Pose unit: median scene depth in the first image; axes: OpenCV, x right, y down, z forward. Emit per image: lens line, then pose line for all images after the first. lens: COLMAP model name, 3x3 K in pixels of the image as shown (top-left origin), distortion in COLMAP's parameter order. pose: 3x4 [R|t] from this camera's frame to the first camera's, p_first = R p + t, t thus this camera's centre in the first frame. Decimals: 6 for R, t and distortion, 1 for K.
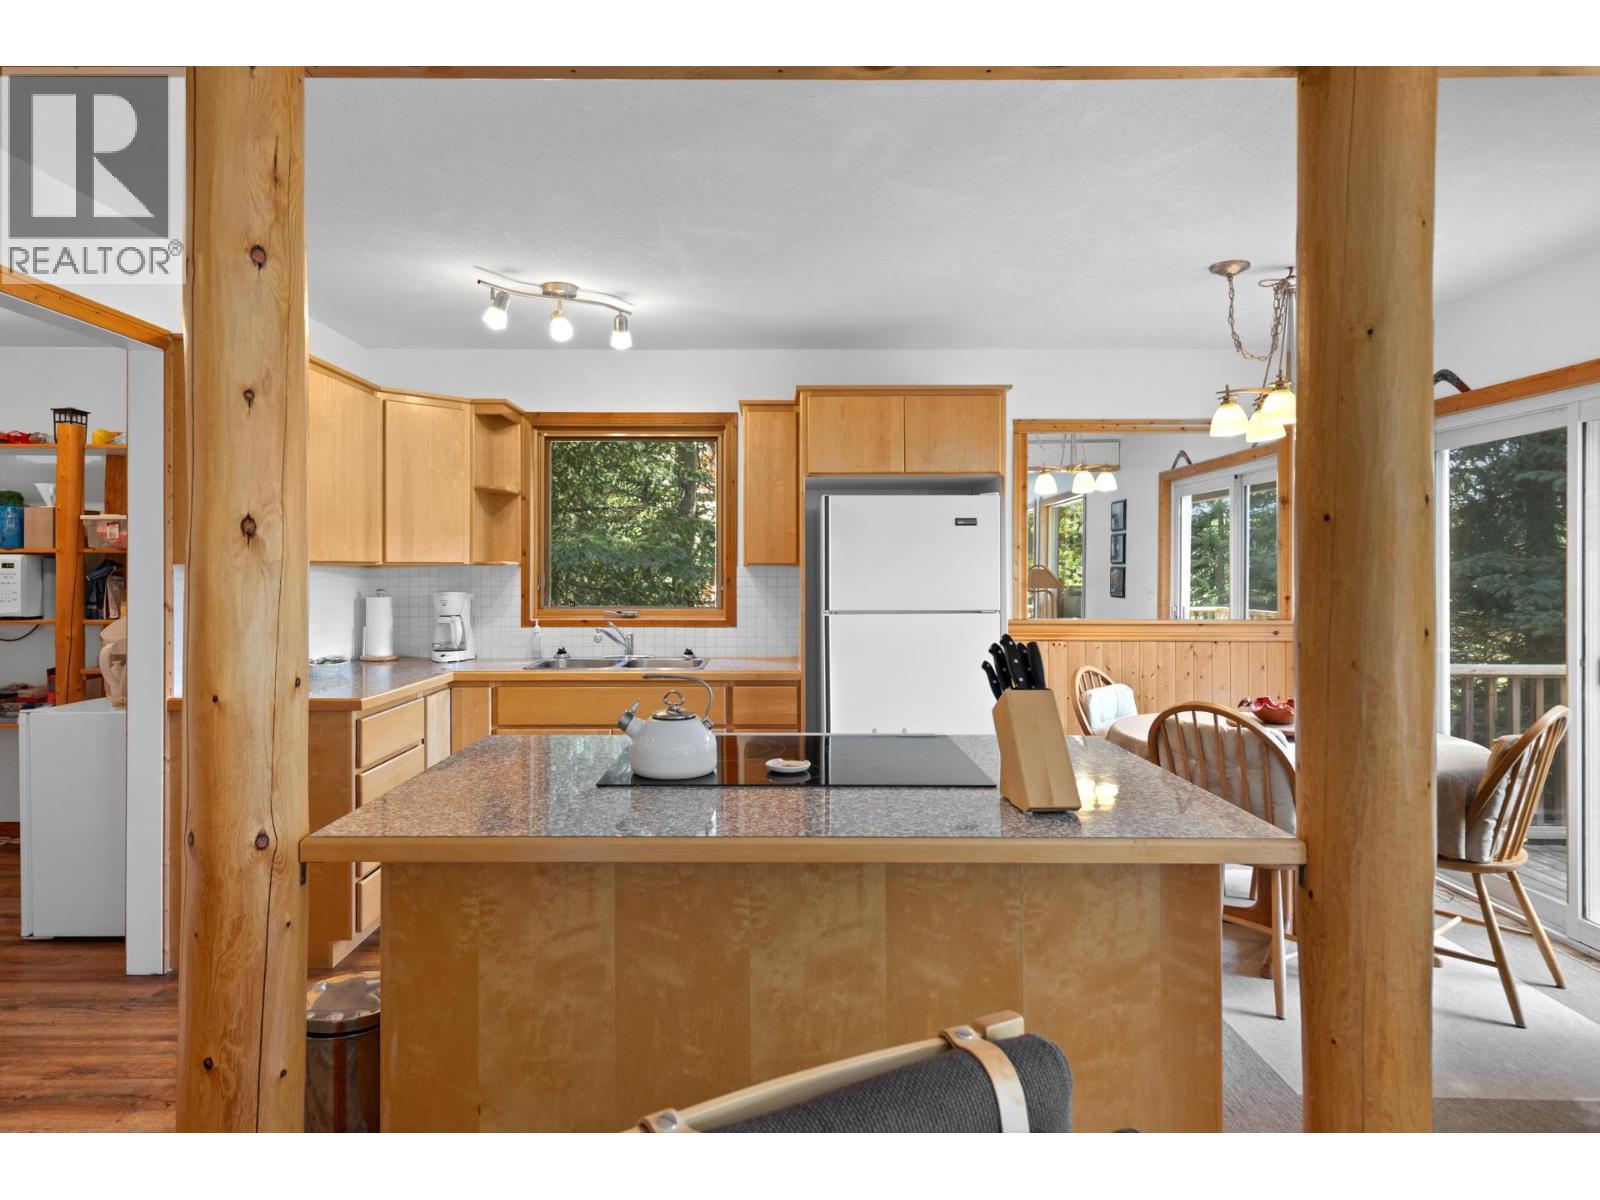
lens RADIAL K [[923.1, 0, 759.9], [0, 923.1, 637.1], [0, 0, 1]] dist [0.011068, 0.000916]
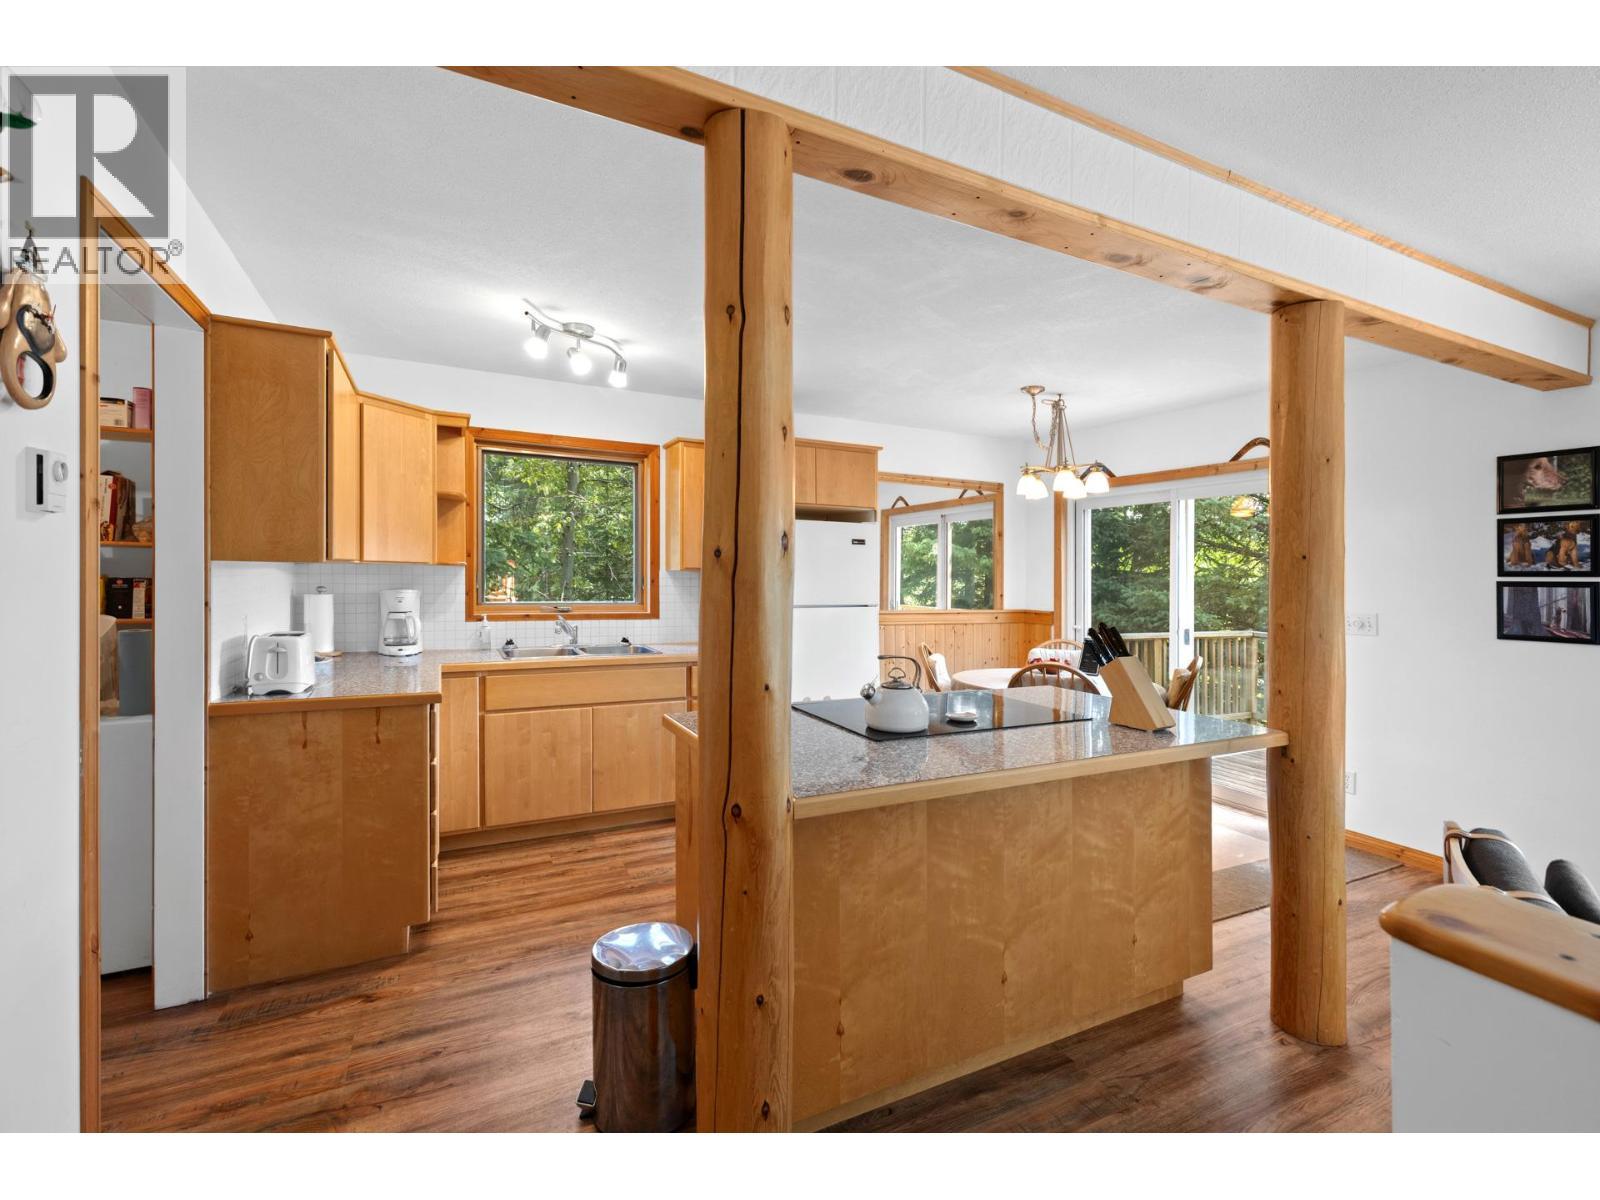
lens RADIAL K [[720.0, 0, 813.8], [0, 720.0, 623.2], [0, 0, 1]] dist [0.007045, -0.001718]
pose [[0.890257, -0.016389, 0.455164, -0.319632], [0.016553, 0.999856, 0.003626, -0.005776], [-0.455158, 0.004307, 0.890400, 0.054302]]
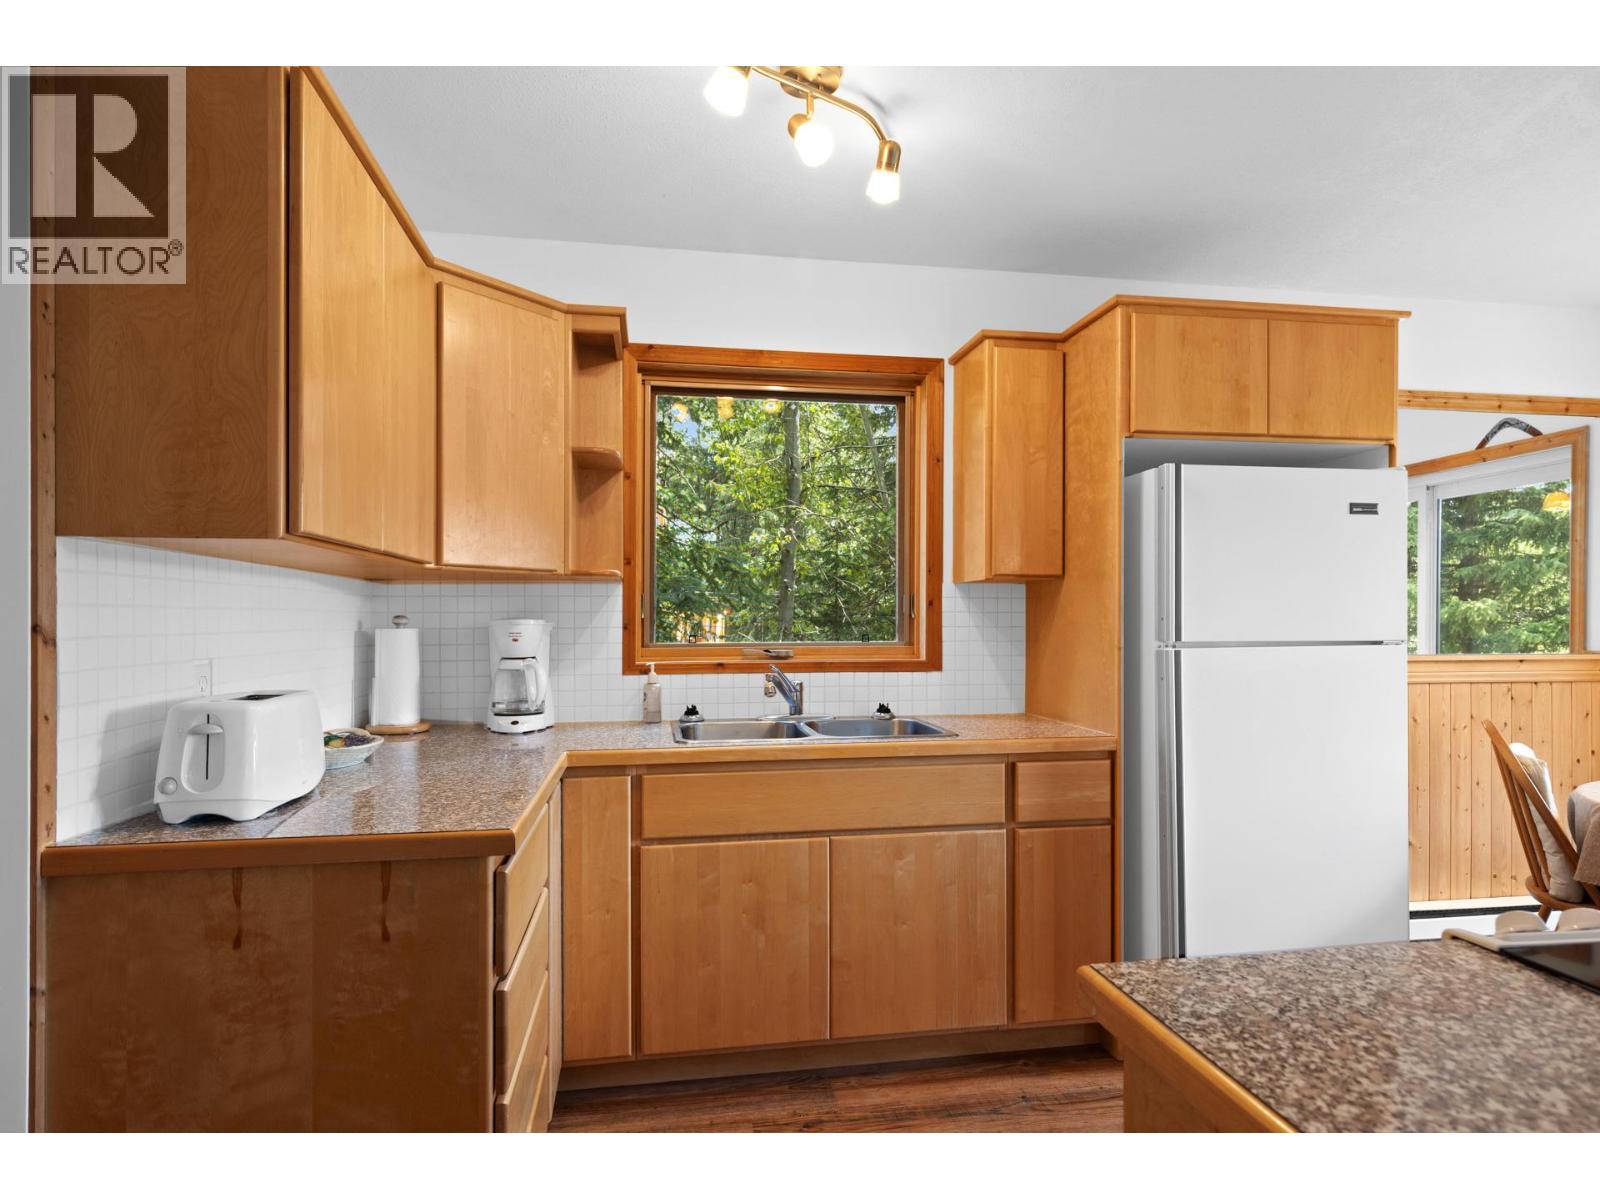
lens RADIAL K [[923.1, 0, 815.3], [0, 923.1, 667.4], [0, 0, 1]] dist [0.011068, 0.000916]
pose [[0.984709, -0.011116, 0.173850, -0.271575], [0.014270, 0.999755, -0.016903, -0.003648], [-0.173620, 0.019125, 0.984627, 0.386325]]
